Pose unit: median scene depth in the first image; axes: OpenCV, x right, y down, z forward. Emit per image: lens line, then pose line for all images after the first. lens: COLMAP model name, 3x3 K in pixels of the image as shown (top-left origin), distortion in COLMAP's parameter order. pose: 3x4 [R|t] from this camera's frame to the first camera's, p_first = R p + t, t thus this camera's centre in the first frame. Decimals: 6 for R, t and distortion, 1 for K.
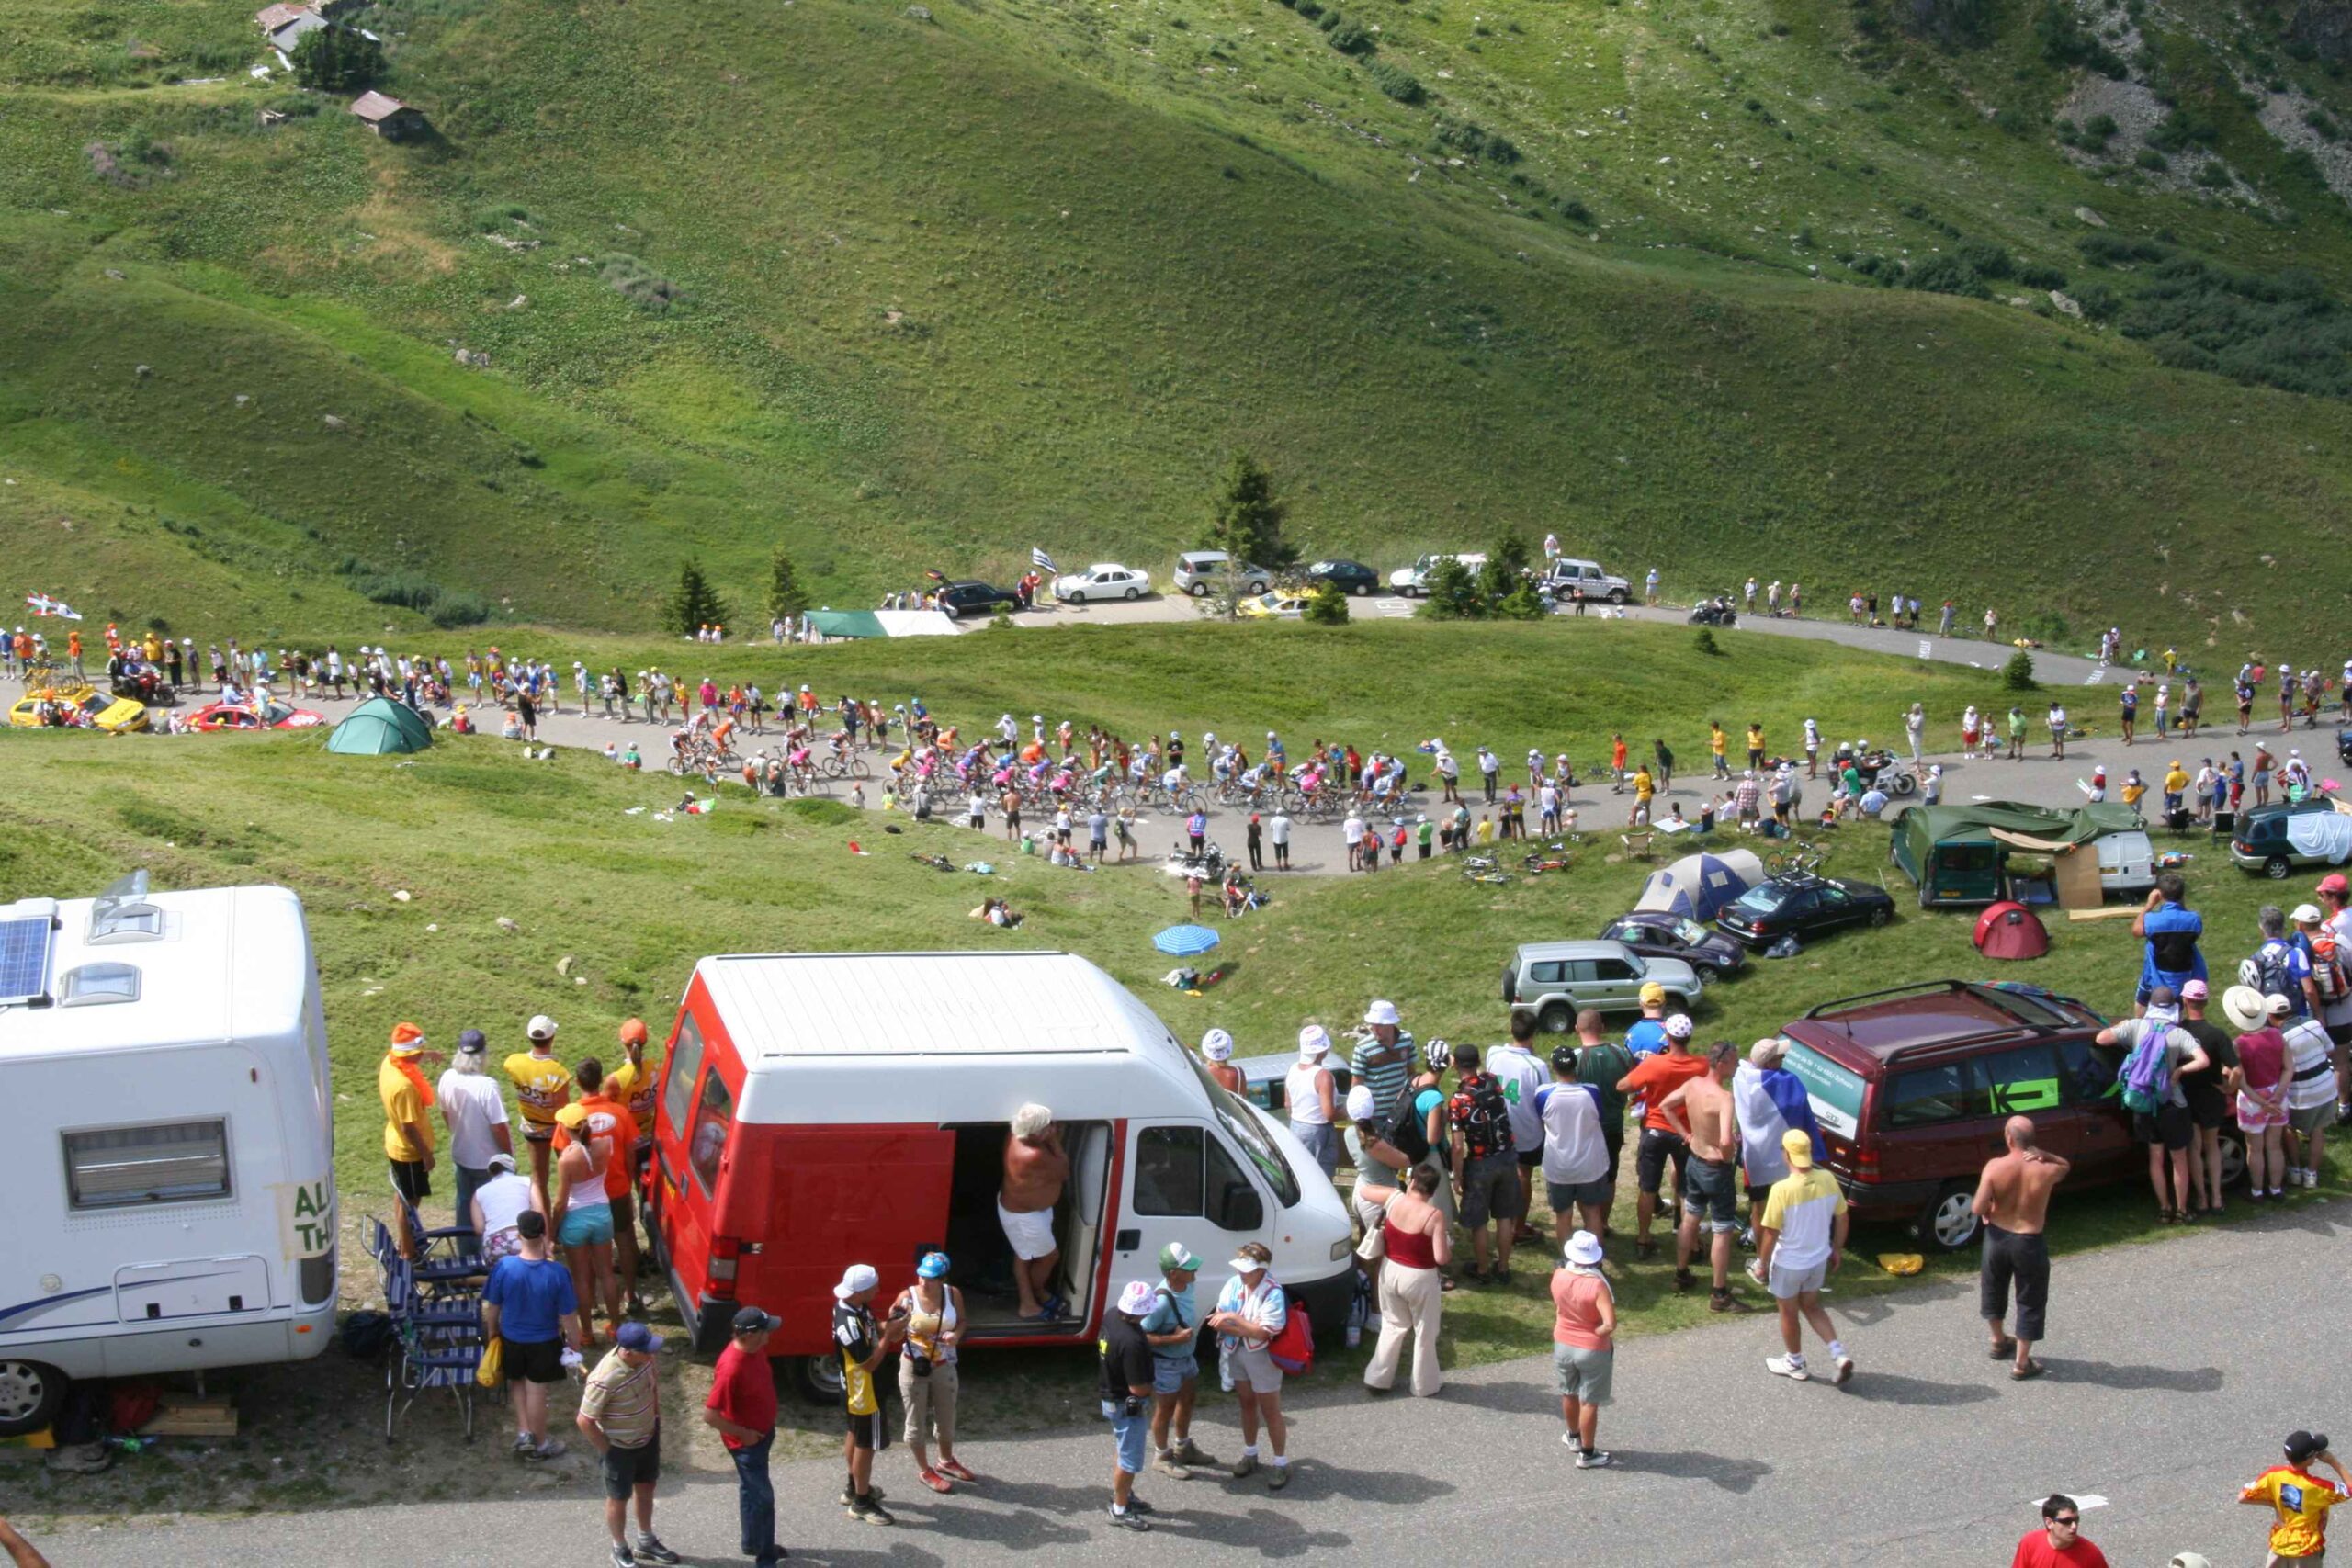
lens RADIAL K [[5594.7, 0, 1126.2], [0, 5594.7, 820.6], [0, 0, 1]] dist [0.074194, 0.000000]
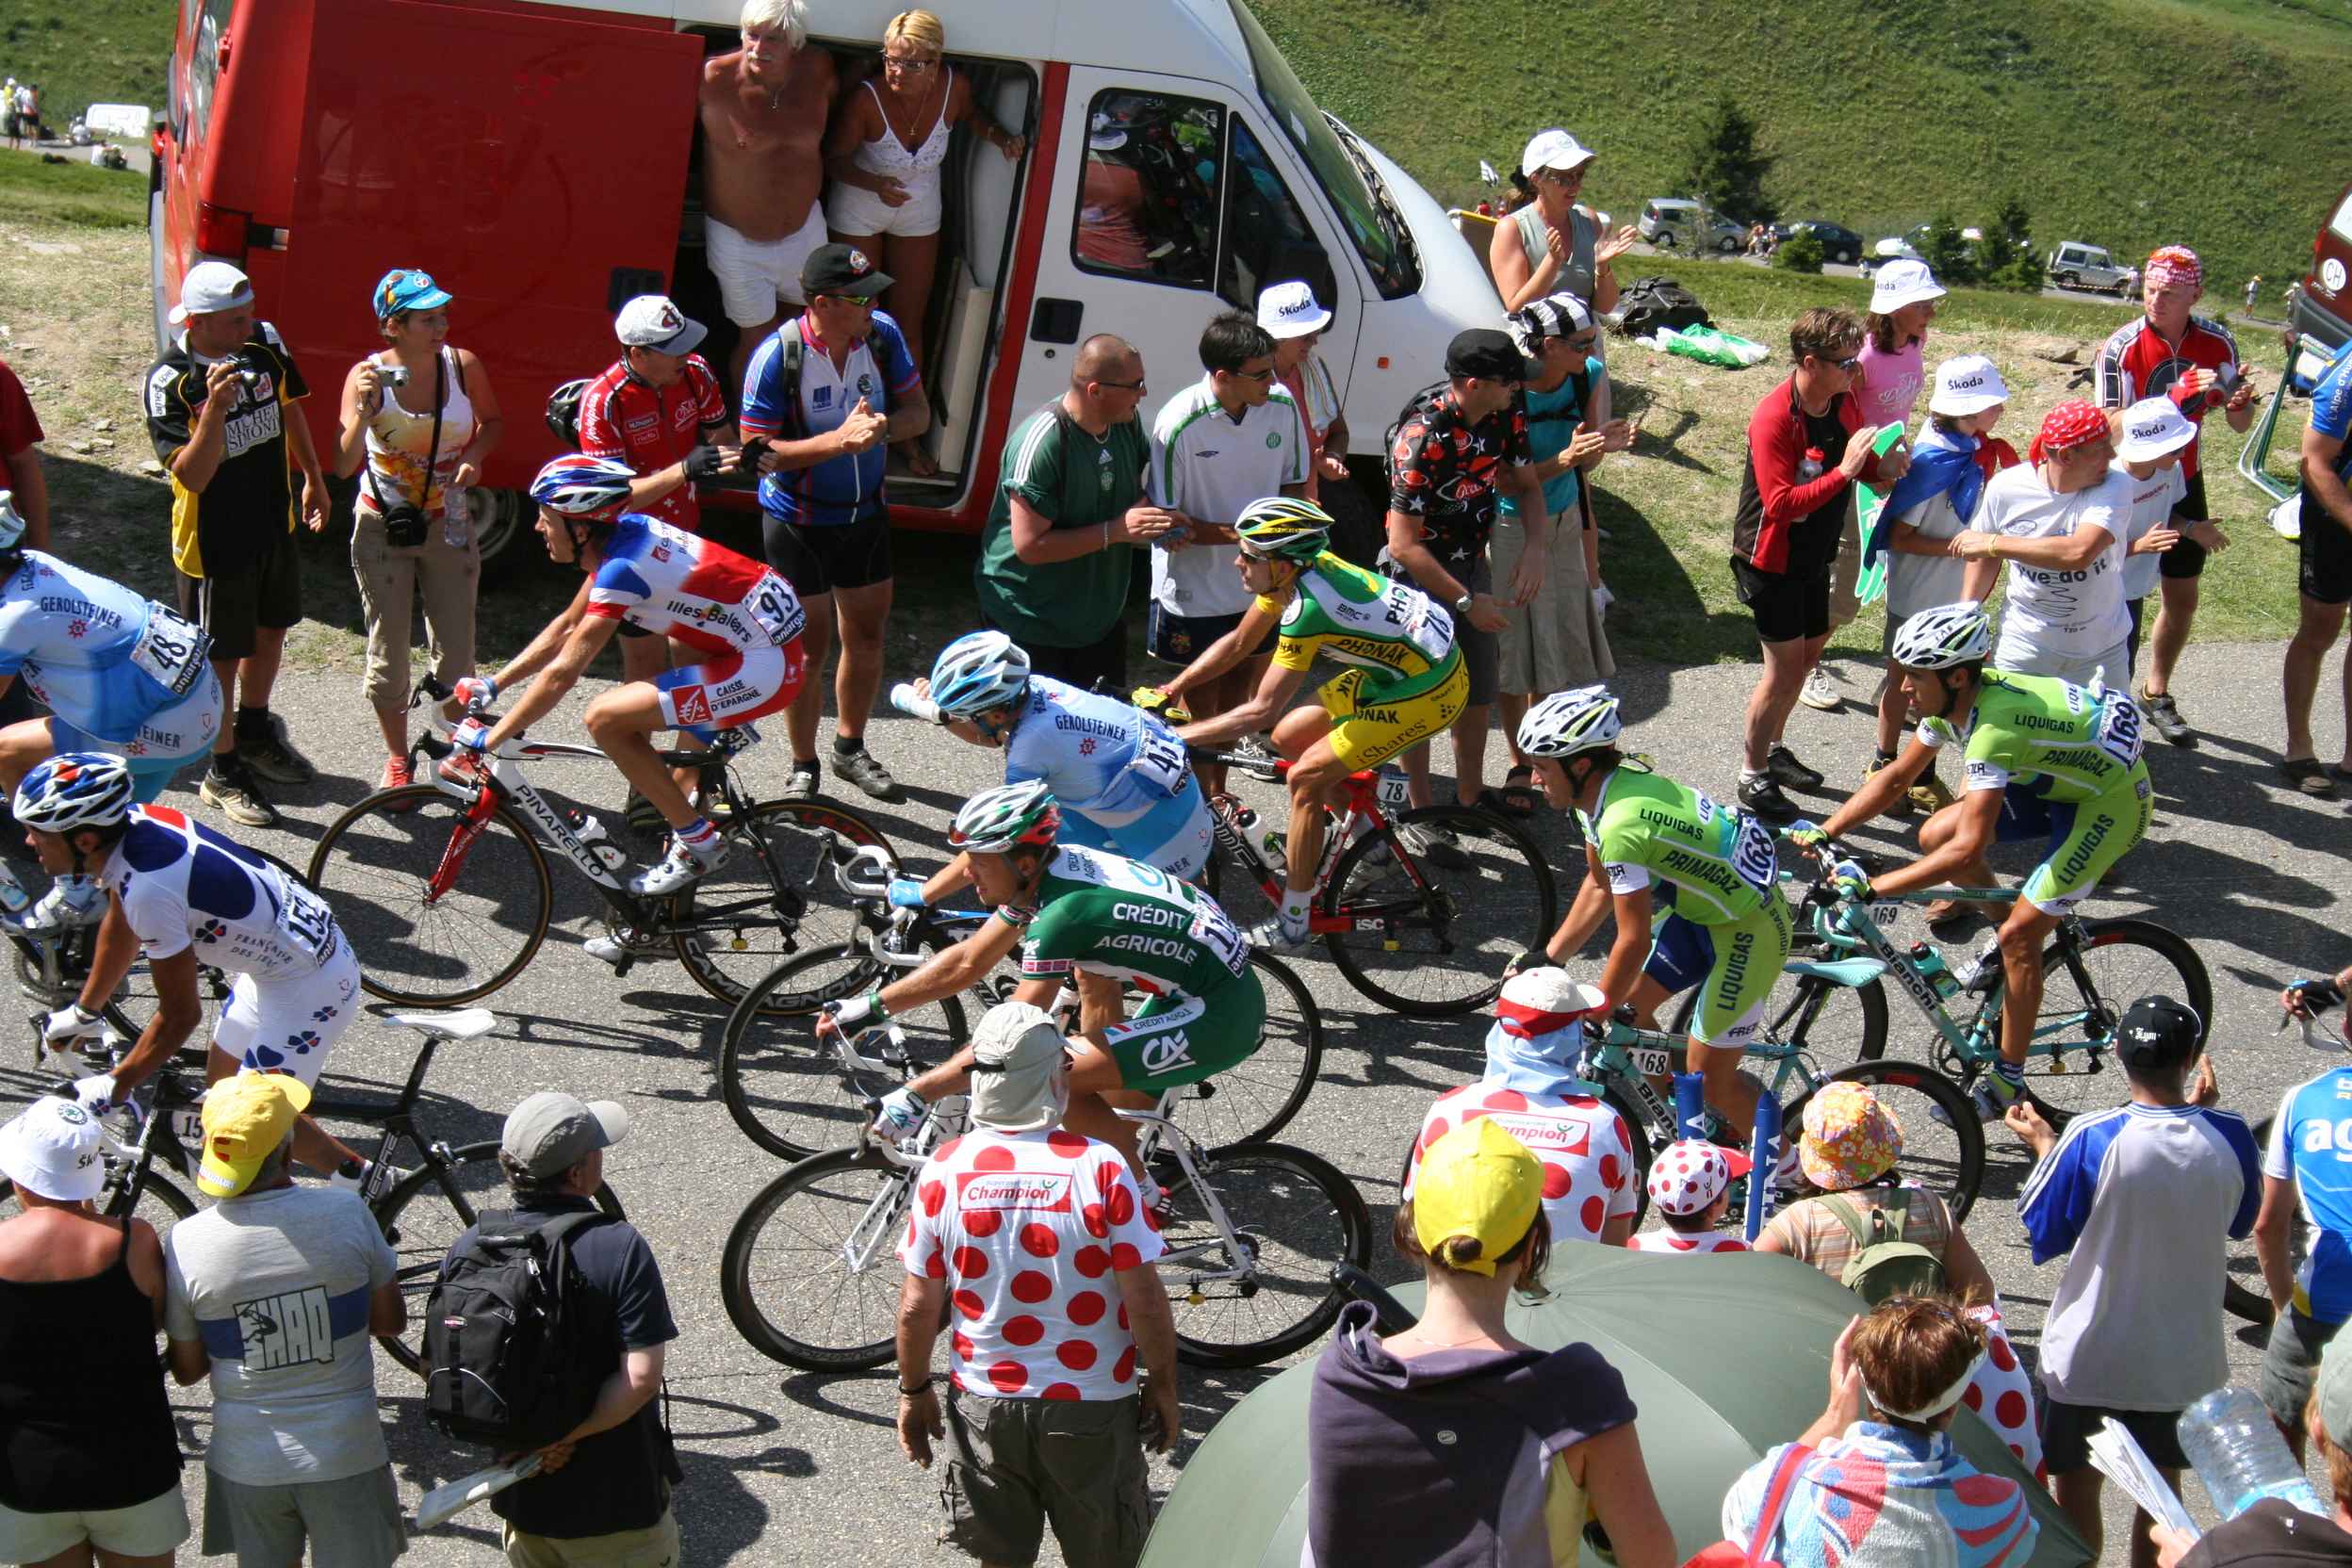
lens RADIAL K [[5595.3, 0, 1174.4], [0, 5595.3, 786.6], [0, 0, 1]] dist [0.074194, 0.000000]
pose [[0.992588, 0.098171, -0.071641, 0.013072], [-0.095167, 0.994479, 0.044219, 0.024165], [0.075586, -0.037073, 0.996450, 0.131060]]
